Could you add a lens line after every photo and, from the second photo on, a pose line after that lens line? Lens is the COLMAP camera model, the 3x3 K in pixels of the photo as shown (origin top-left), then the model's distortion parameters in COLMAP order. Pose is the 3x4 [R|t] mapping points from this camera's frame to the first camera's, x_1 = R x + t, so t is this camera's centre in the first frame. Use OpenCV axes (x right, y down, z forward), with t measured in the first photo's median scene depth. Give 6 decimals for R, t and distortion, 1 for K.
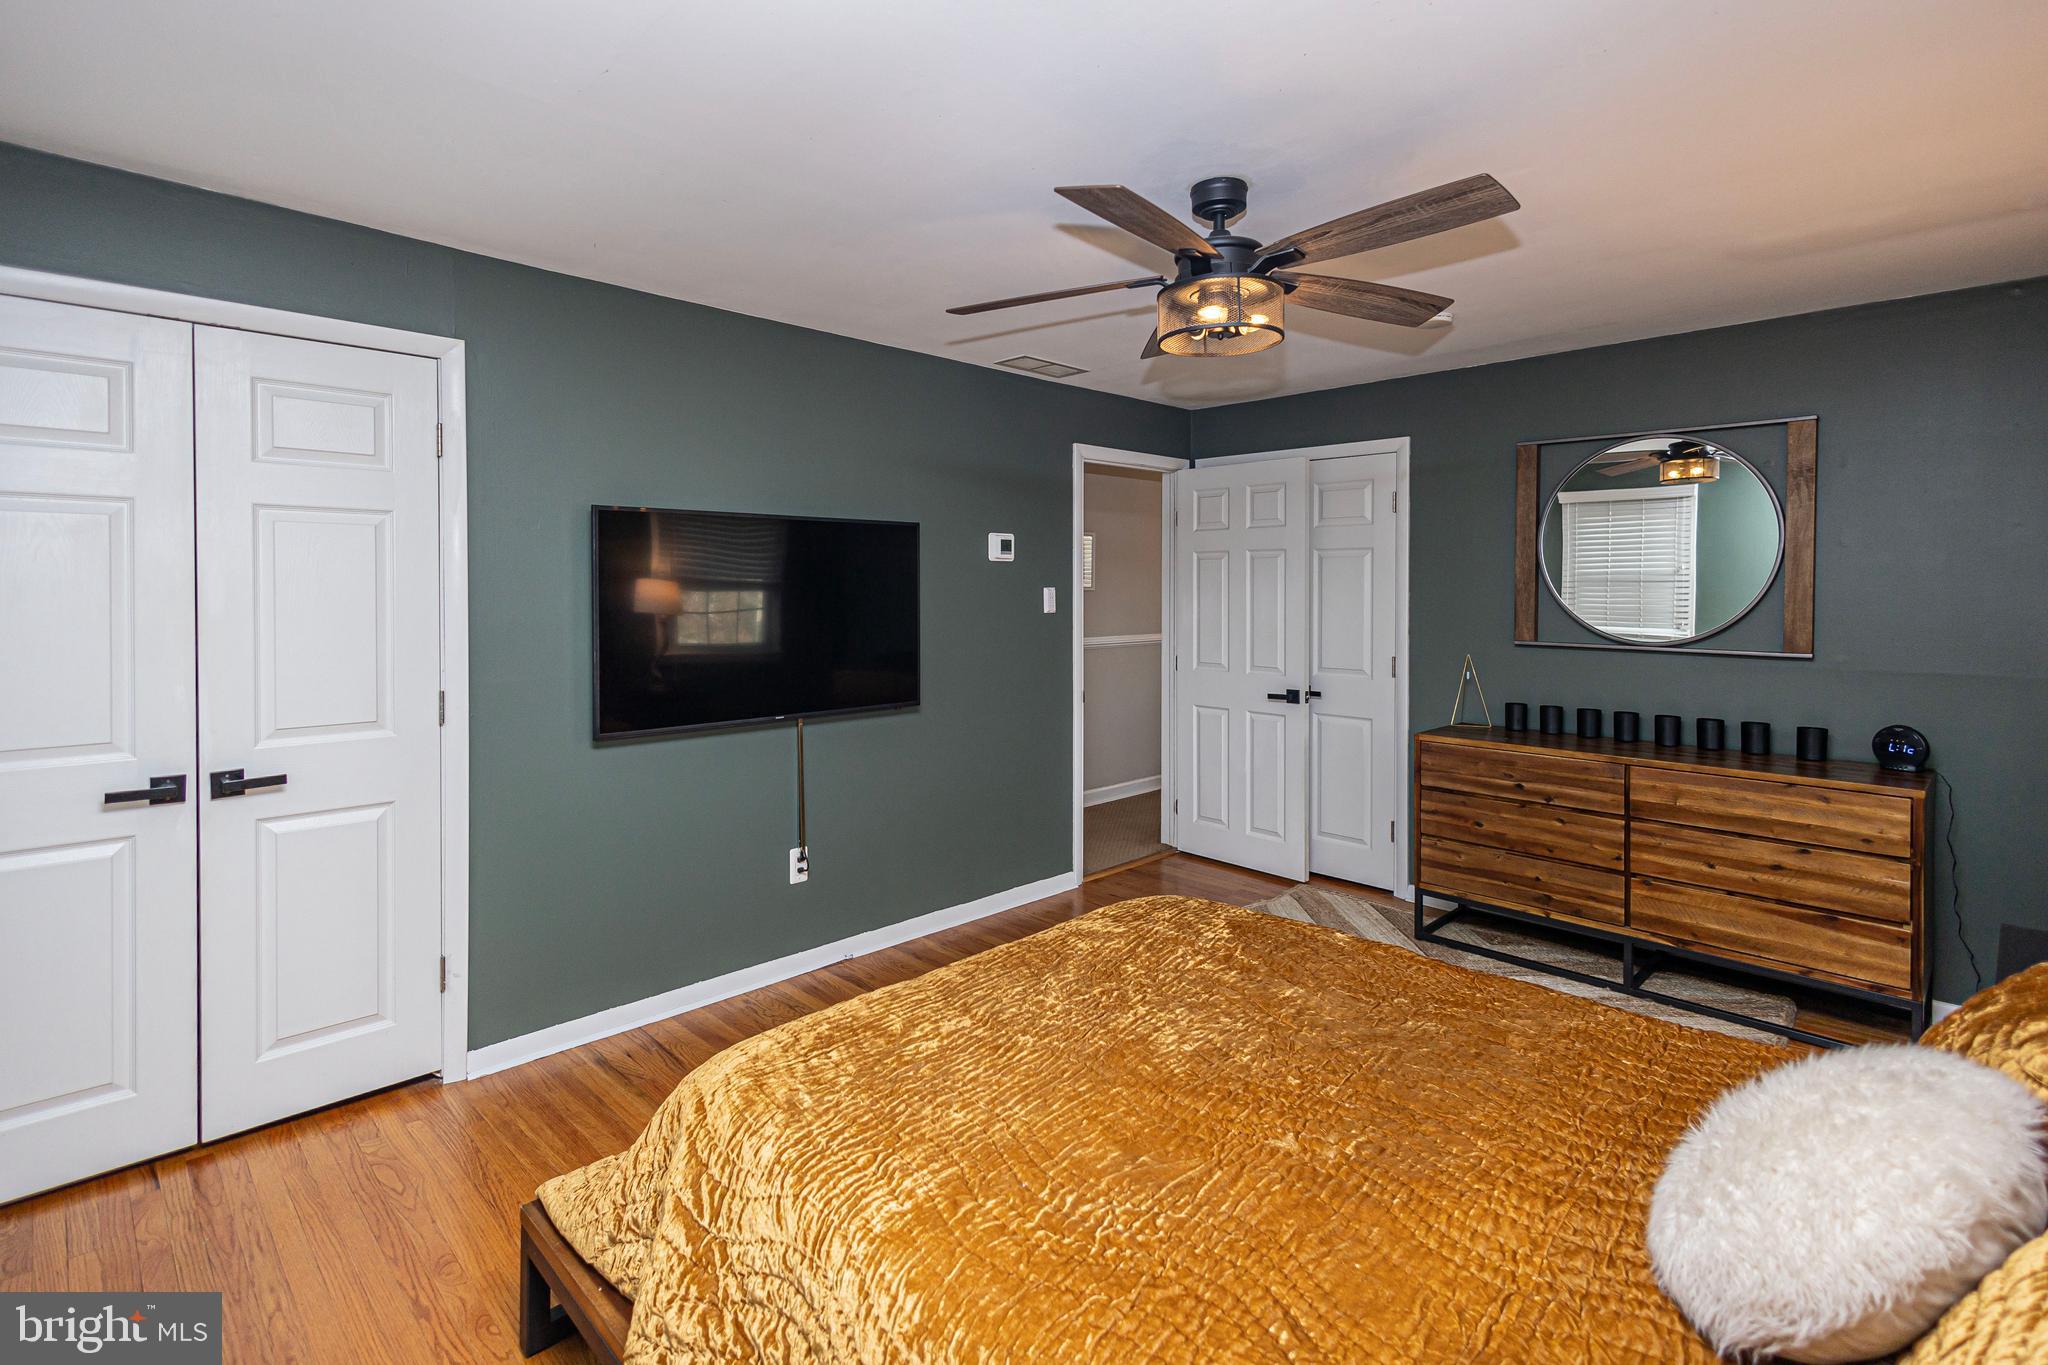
lens RADIAL K [[971.7, 0, 1024.2], [0, 971.7, 594.0], [0, 0, 1]] dist [-0.000539, -0.000187]
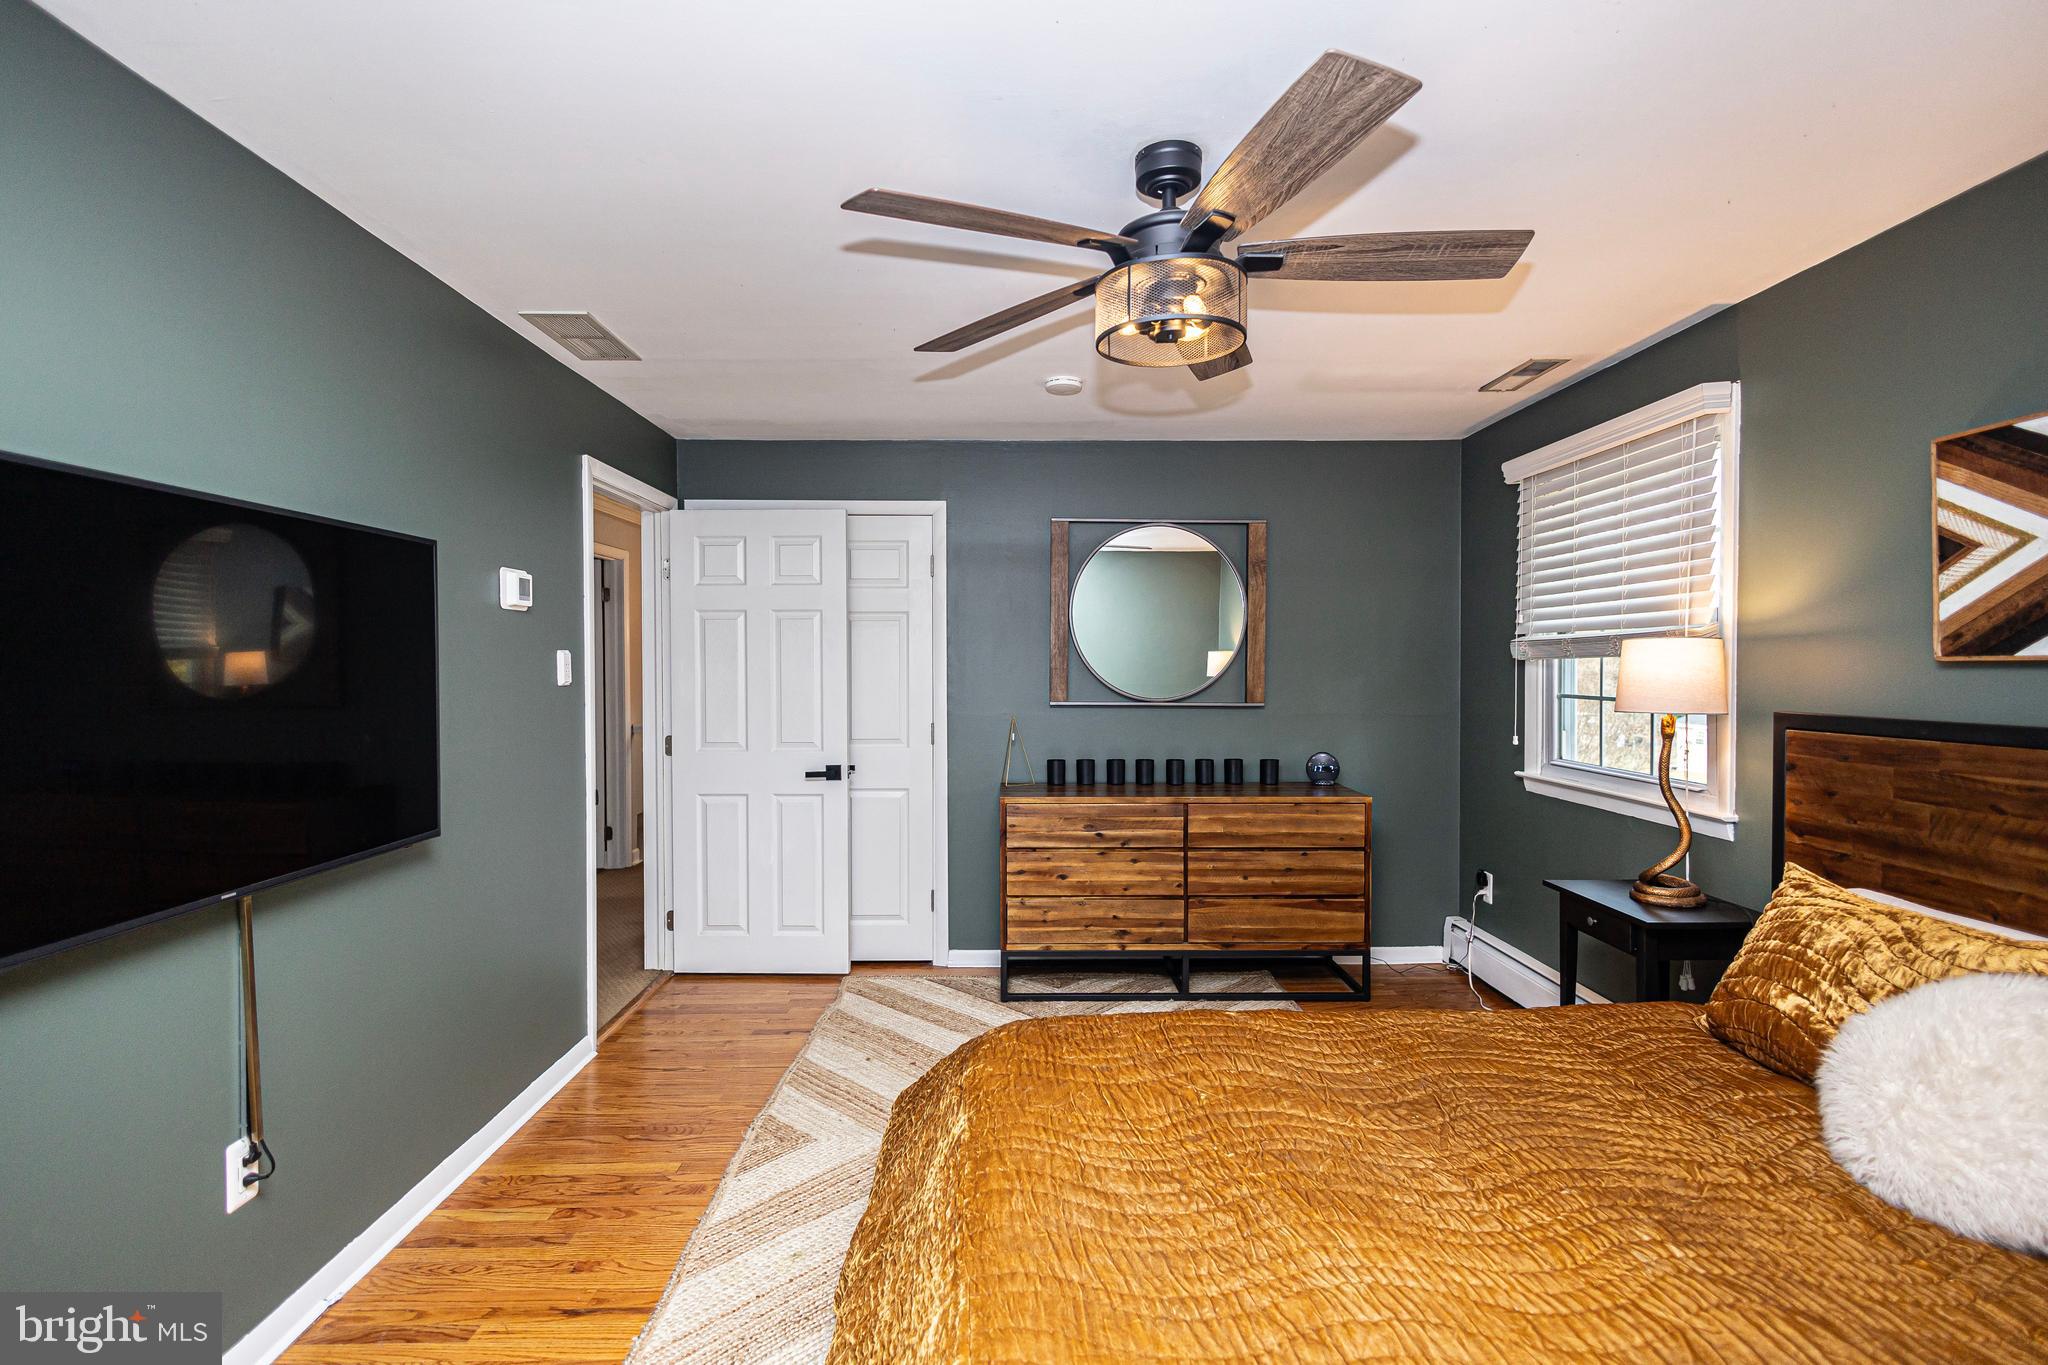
lens RADIAL K [[935.1, 0, 1023.4], [0, 935.1, 677.8], [0, 0, 1]] dist [0.009643, 0.000013]
pose [[0.688442, -0.014666, 0.725143, -0.303979], [0.007863, 0.999888, 0.012757, 0.009134], [-0.725249, -0.003080, 0.688480, 0.350507]]
